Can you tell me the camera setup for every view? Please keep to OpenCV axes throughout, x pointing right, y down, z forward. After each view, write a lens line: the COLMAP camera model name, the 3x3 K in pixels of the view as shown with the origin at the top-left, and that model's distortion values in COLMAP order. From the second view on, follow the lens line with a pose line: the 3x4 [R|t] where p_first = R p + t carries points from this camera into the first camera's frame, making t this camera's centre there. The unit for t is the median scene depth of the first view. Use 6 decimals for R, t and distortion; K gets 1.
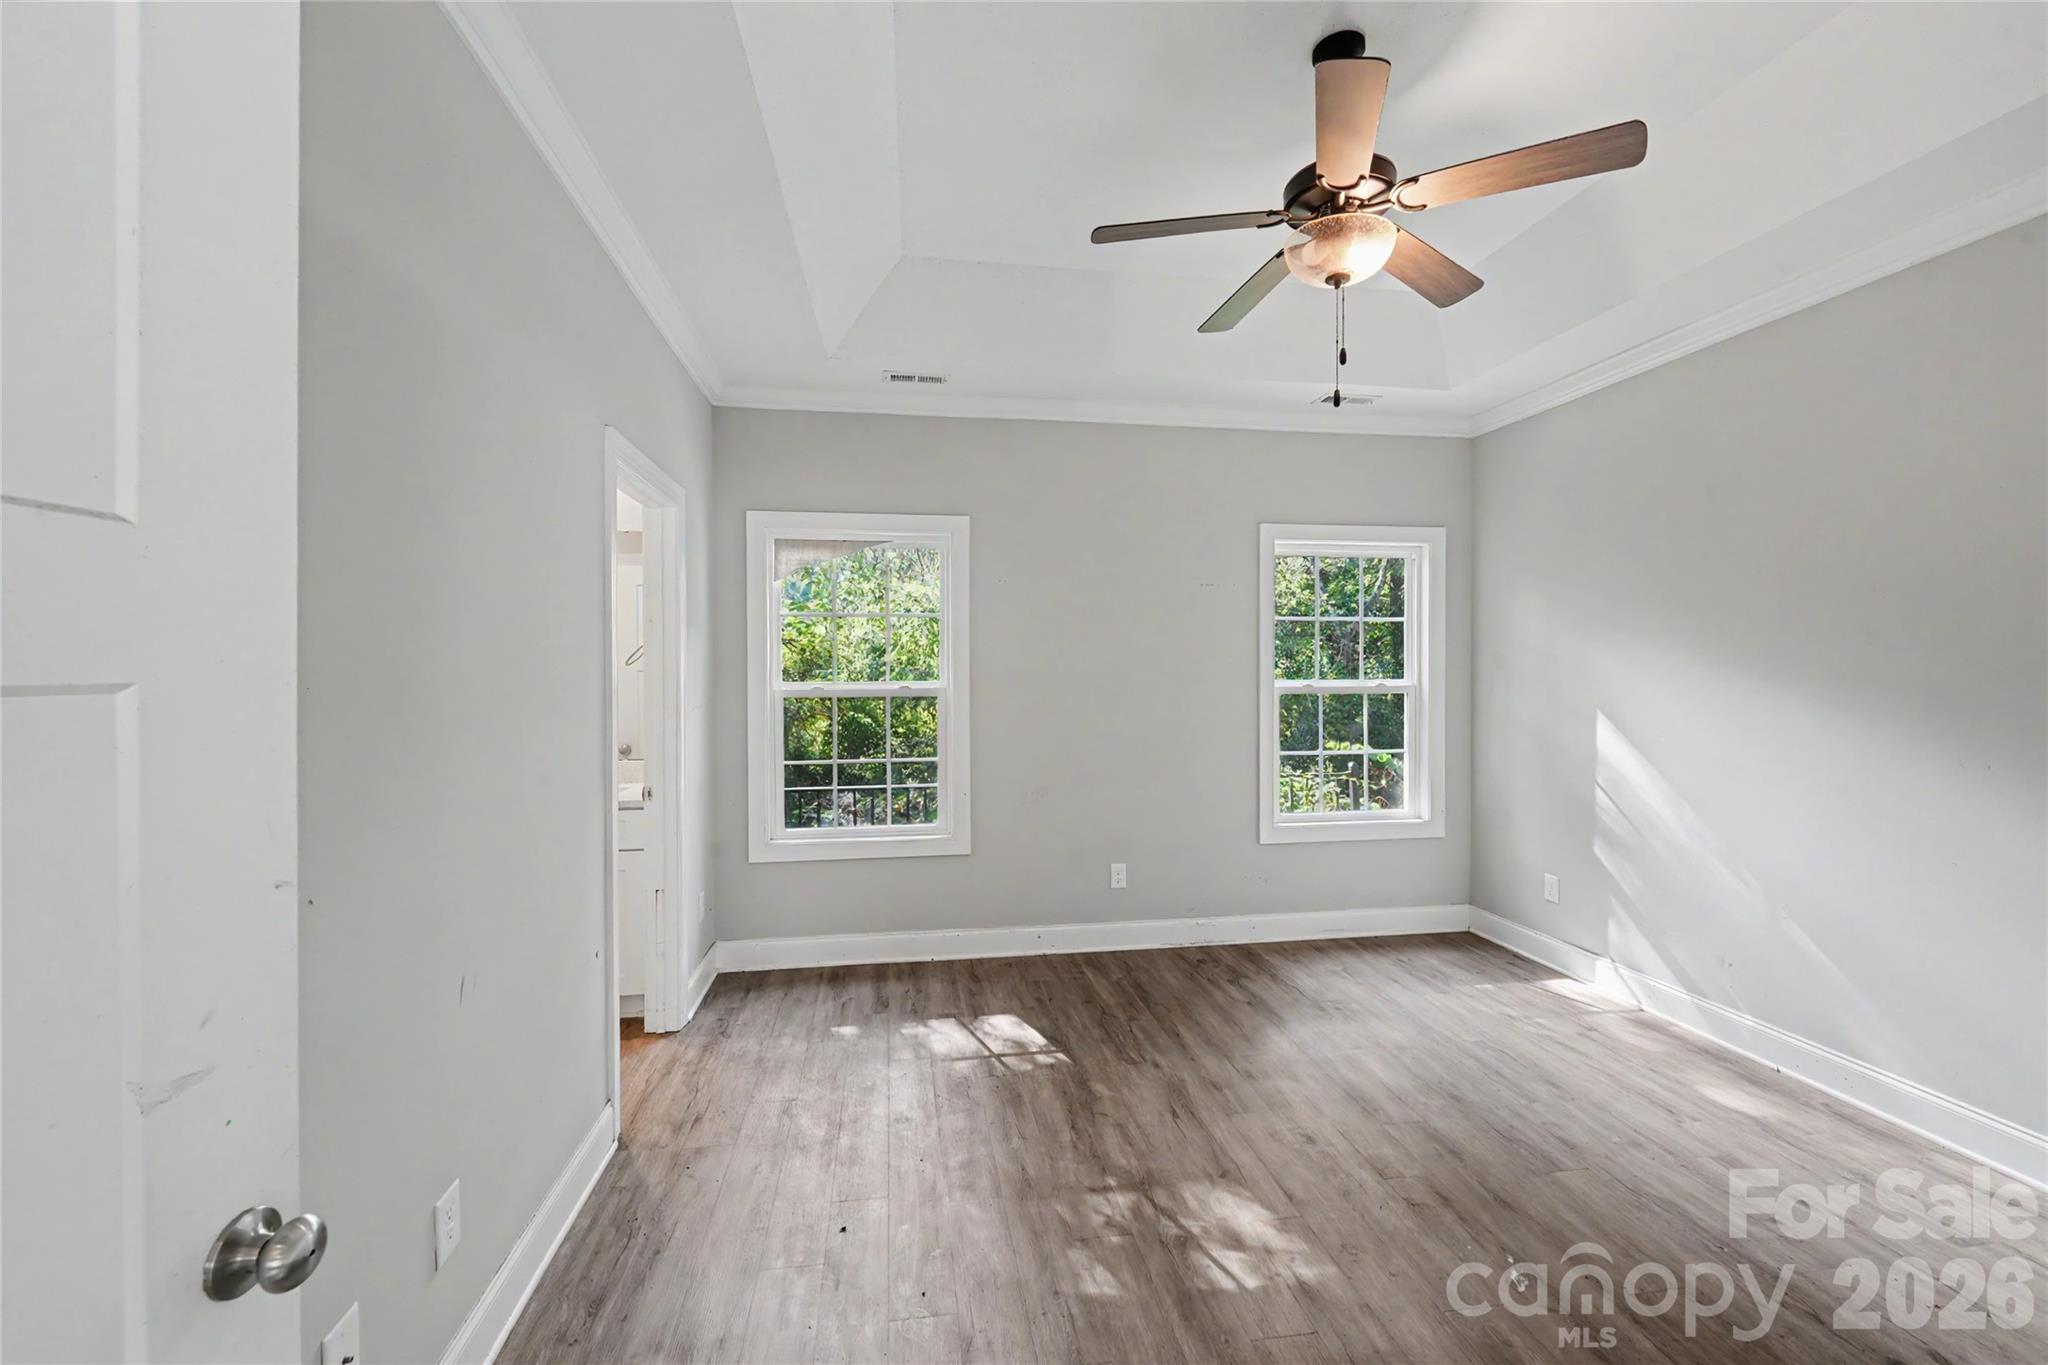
lens RADIAL K [[816.7, 0, 1020.7], [0, 816.7, 689.7], [0, 0, 1]] dist [-0.001277, -0.000137]
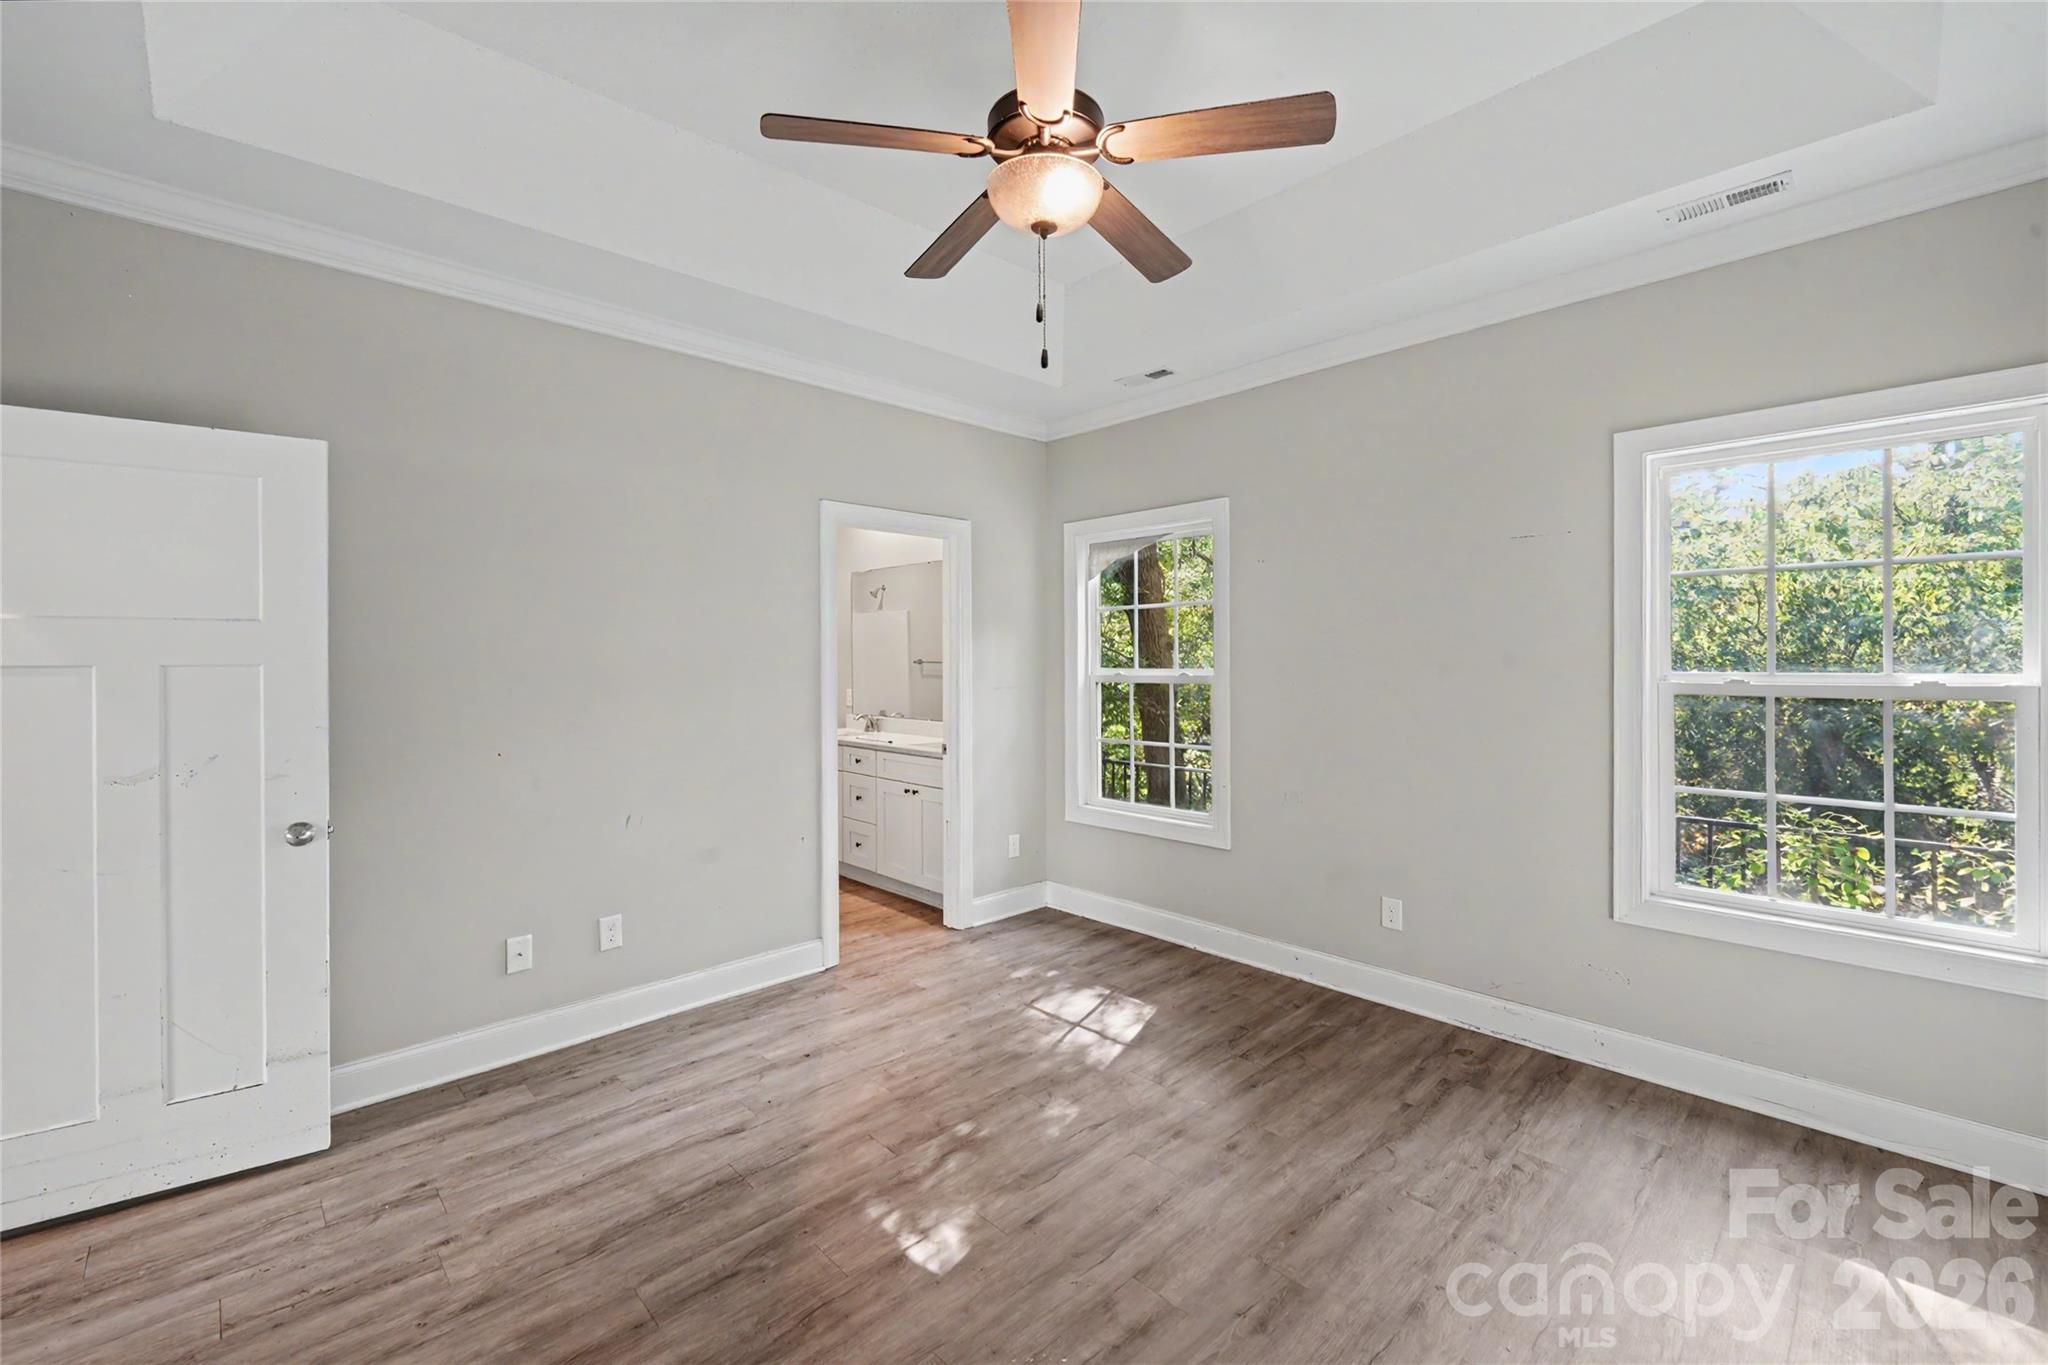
lens RADIAL K [[836.1, 0, 1018.8], [0, 836.1, 680.2], [0, 0, 1]] dist [0.000557, -0.000244]
pose [[0.582770, 0.023201, -0.812306, 0.637776], [-0.016563, 0.999724, 0.016671, -0.010451], [0.812468, 0.003739, 0.582994, 0.247825]]
